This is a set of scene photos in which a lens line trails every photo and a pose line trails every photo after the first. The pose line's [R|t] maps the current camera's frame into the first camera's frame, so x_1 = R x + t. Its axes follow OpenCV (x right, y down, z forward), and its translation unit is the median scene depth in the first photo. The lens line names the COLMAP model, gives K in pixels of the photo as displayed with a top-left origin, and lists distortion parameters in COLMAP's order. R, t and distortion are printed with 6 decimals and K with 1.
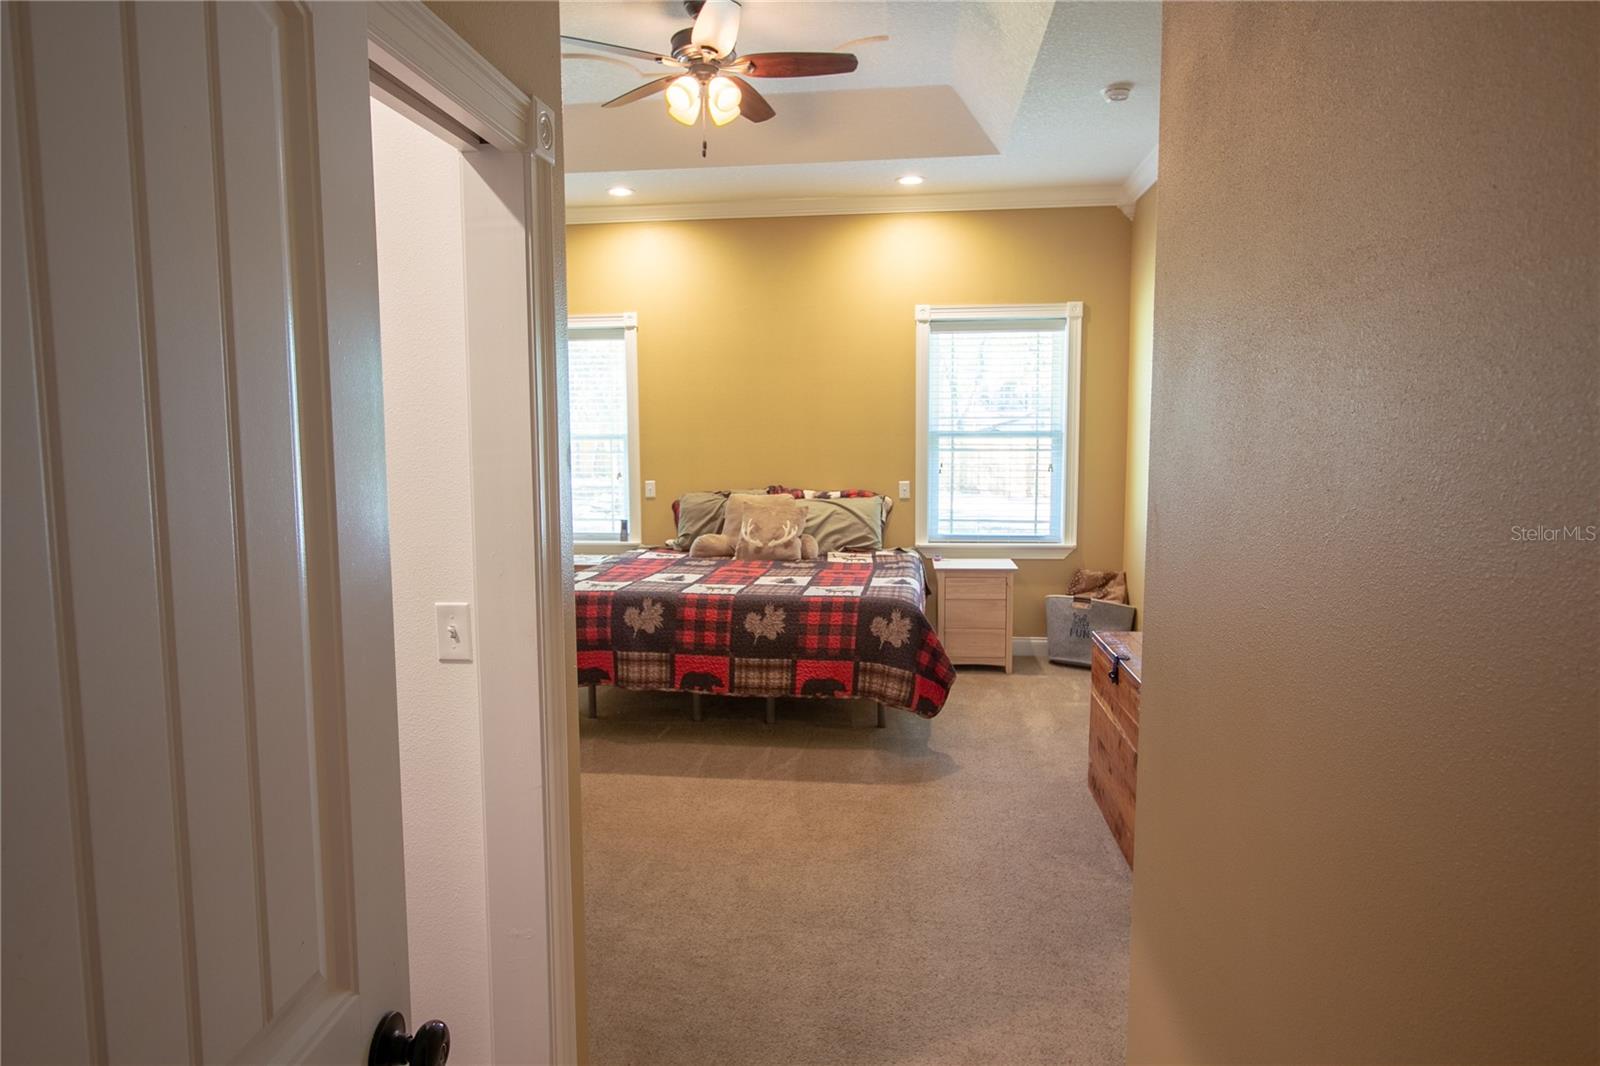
lens RADIAL K [[949.0, 0, 789.7], [0, 949.0, 529.5], [0, 0, 1]] dist [-0.025210, 0.011858]
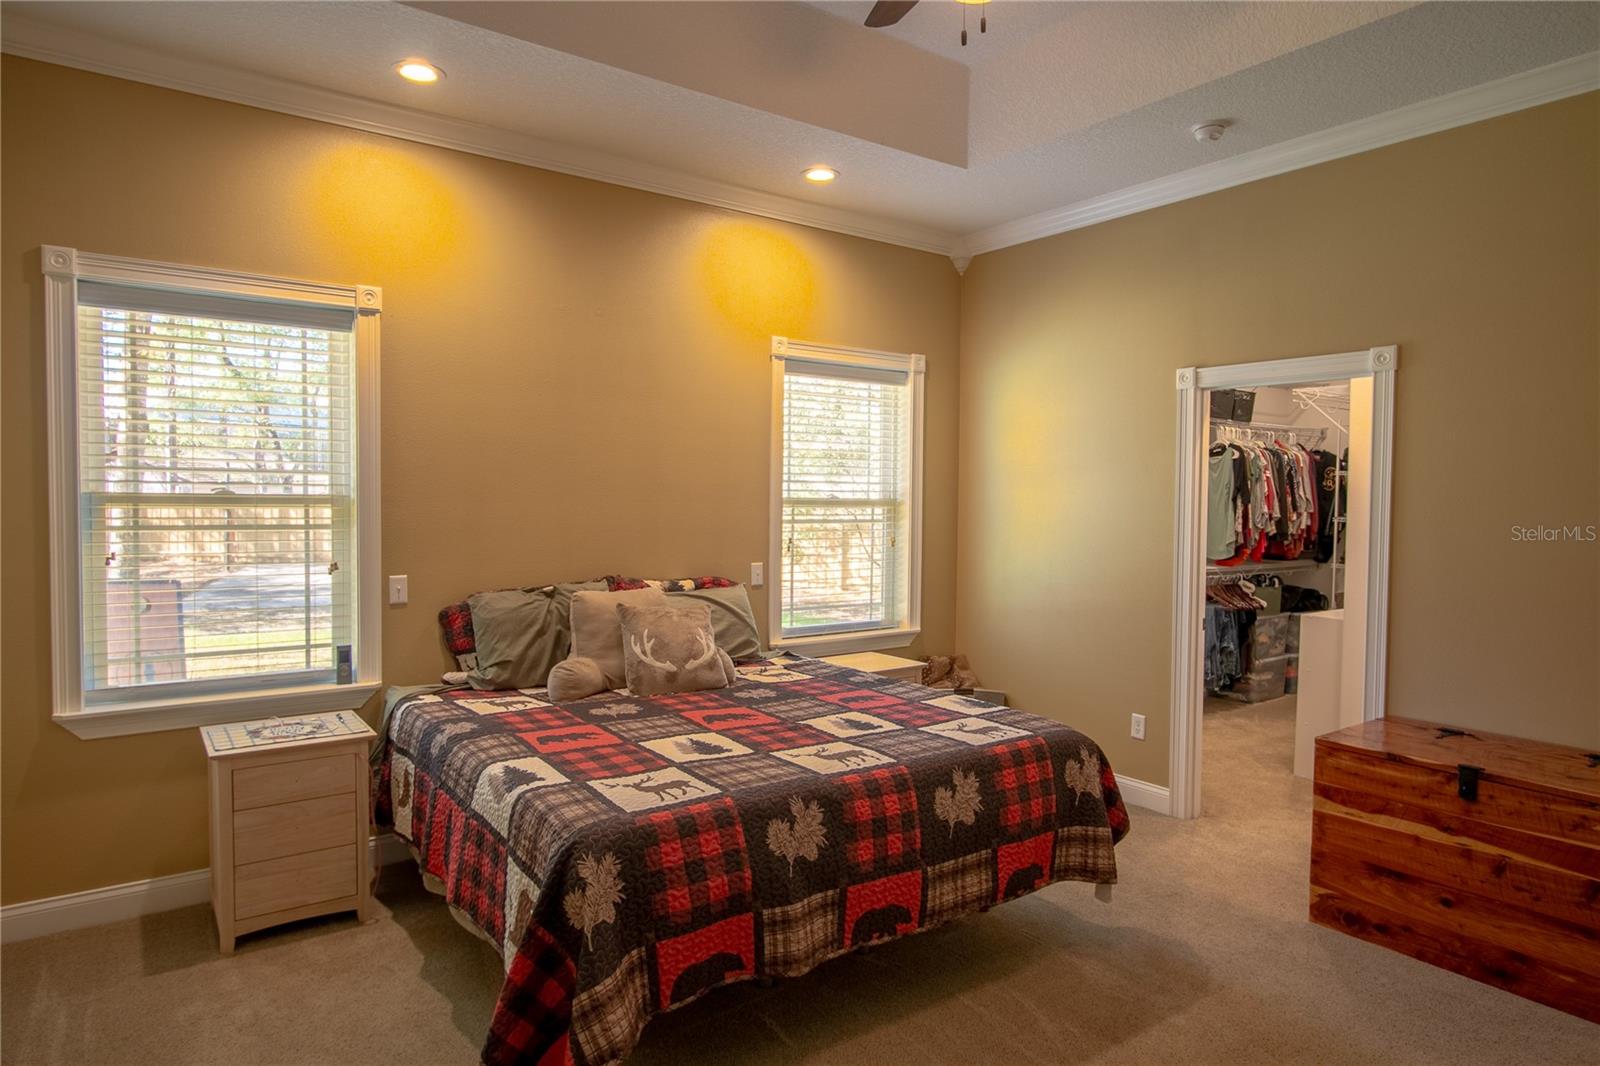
lens RADIAL K [[949.0, 0, 789.7], [0, 949.0, 529.5], [0, 0, 1]] dist [-0.025210, 0.011858]
pose [[0.740436, -0.008952, 0.672068, -0.406352], [0.053985, 0.997473, -0.046189, -0.044592], [-0.669956, 0.070481, 0.739048, 0.457123]]
